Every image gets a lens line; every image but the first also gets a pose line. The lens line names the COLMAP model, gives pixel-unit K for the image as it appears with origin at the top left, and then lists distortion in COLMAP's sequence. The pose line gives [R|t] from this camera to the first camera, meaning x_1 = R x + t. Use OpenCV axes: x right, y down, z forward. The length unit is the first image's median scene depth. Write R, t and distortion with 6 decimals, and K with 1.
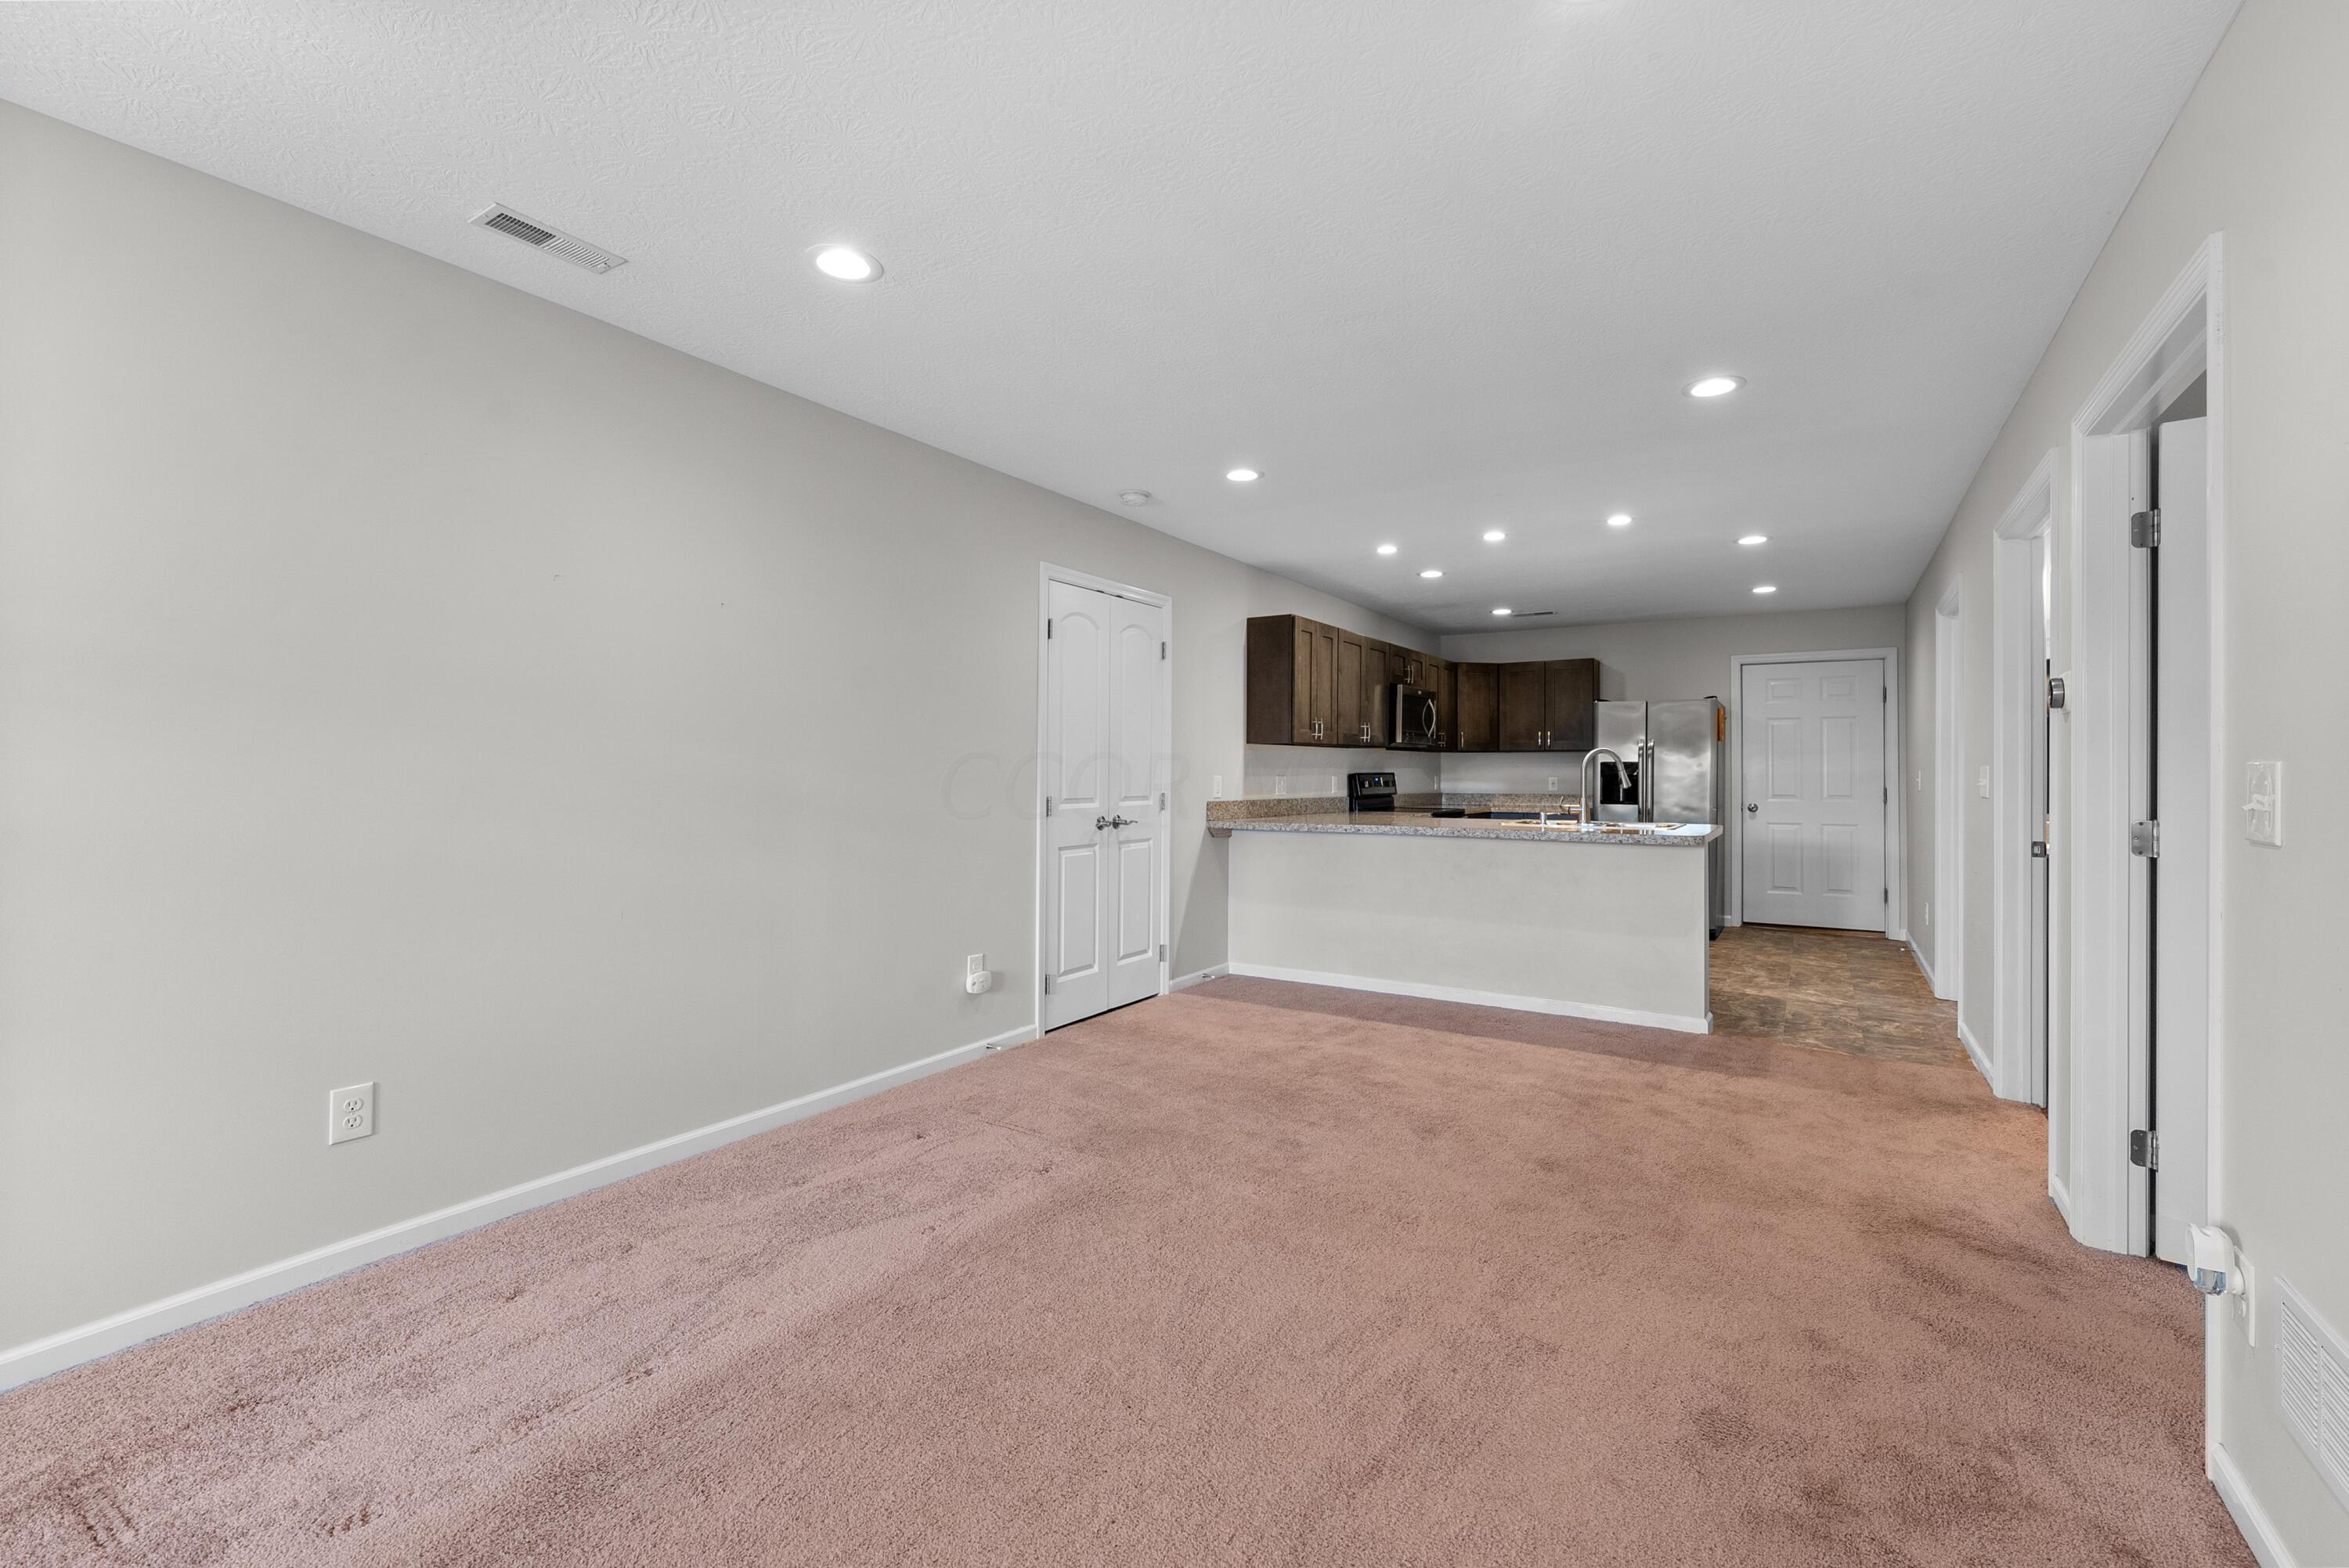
lens RADIAL K [[1045.7, 0, 1174.5], [0, 1045.7, 784.0], [0, 0, 1]] dist [-0.002087, -0.000503]
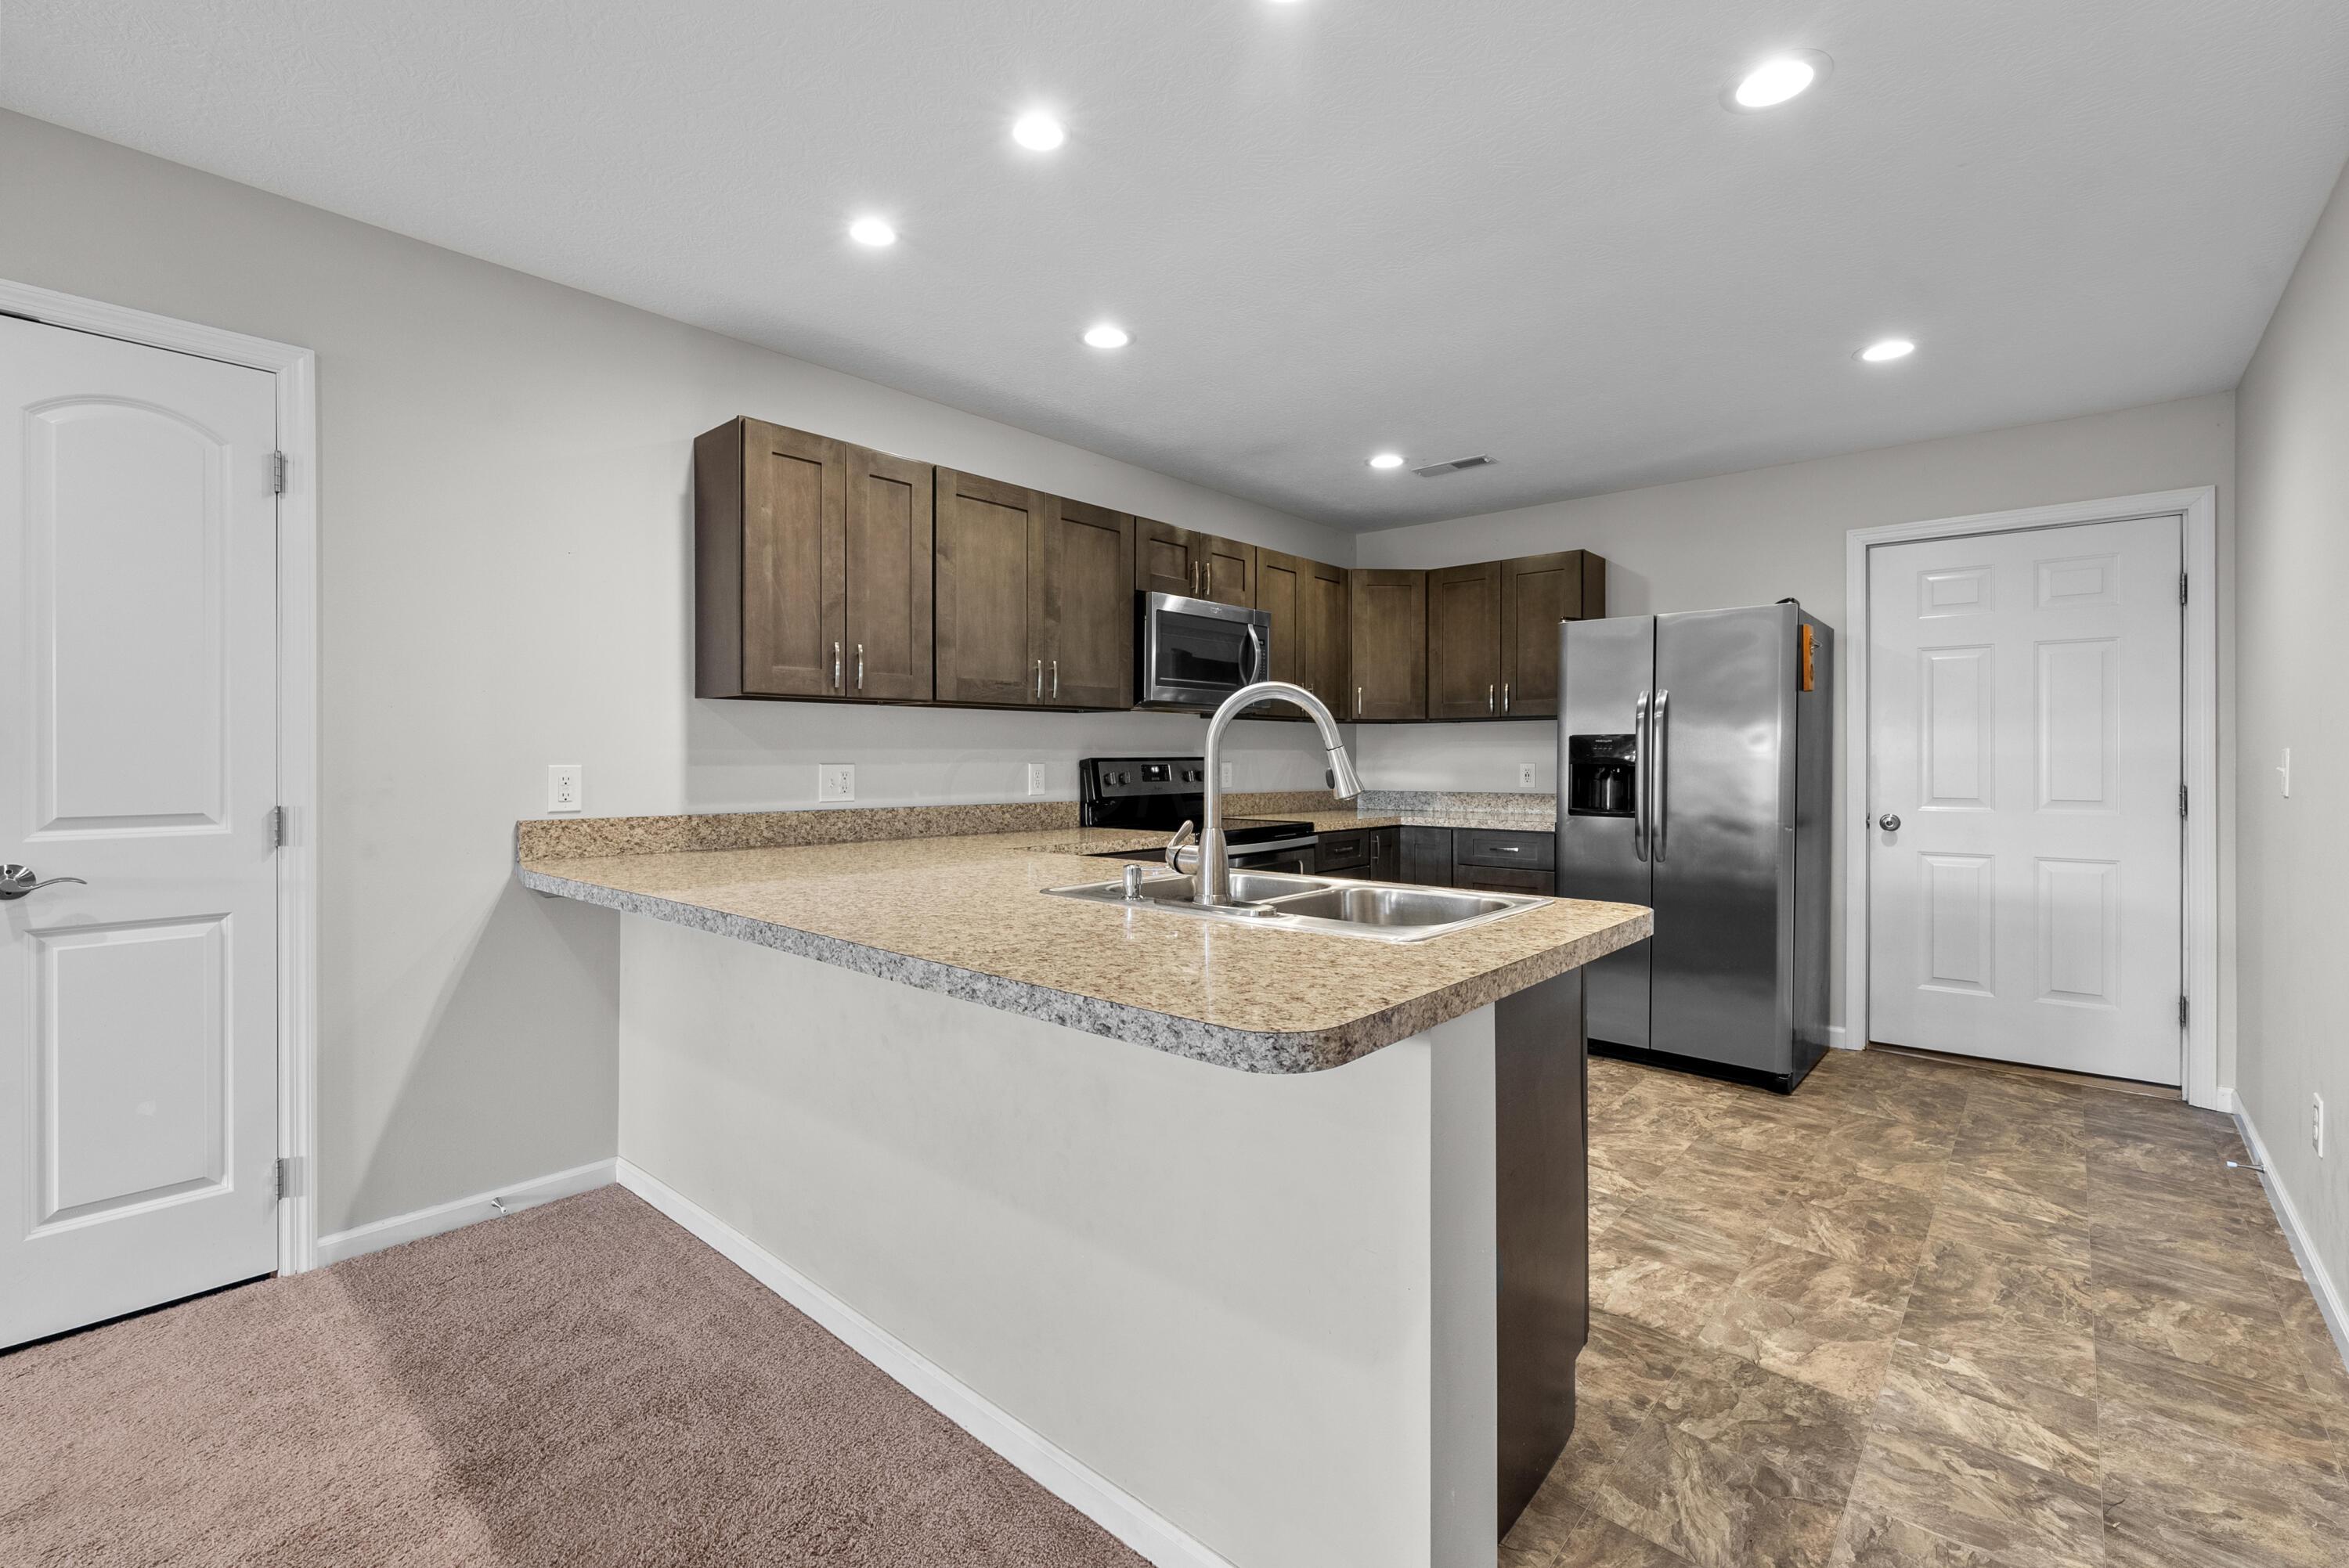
lens RADIAL K [[1045.7, 0, 1174.5], [0, 1045.7, 784.0], [0, 0, 1]] dist [-0.002087, -0.000503]
pose [[0.987374, -0.000240, -0.158403, 0.302597], [0.002227, 0.999921, 0.012365, -0.003615], [0.158388, -0.012562, 0.987297, 0.459693]]
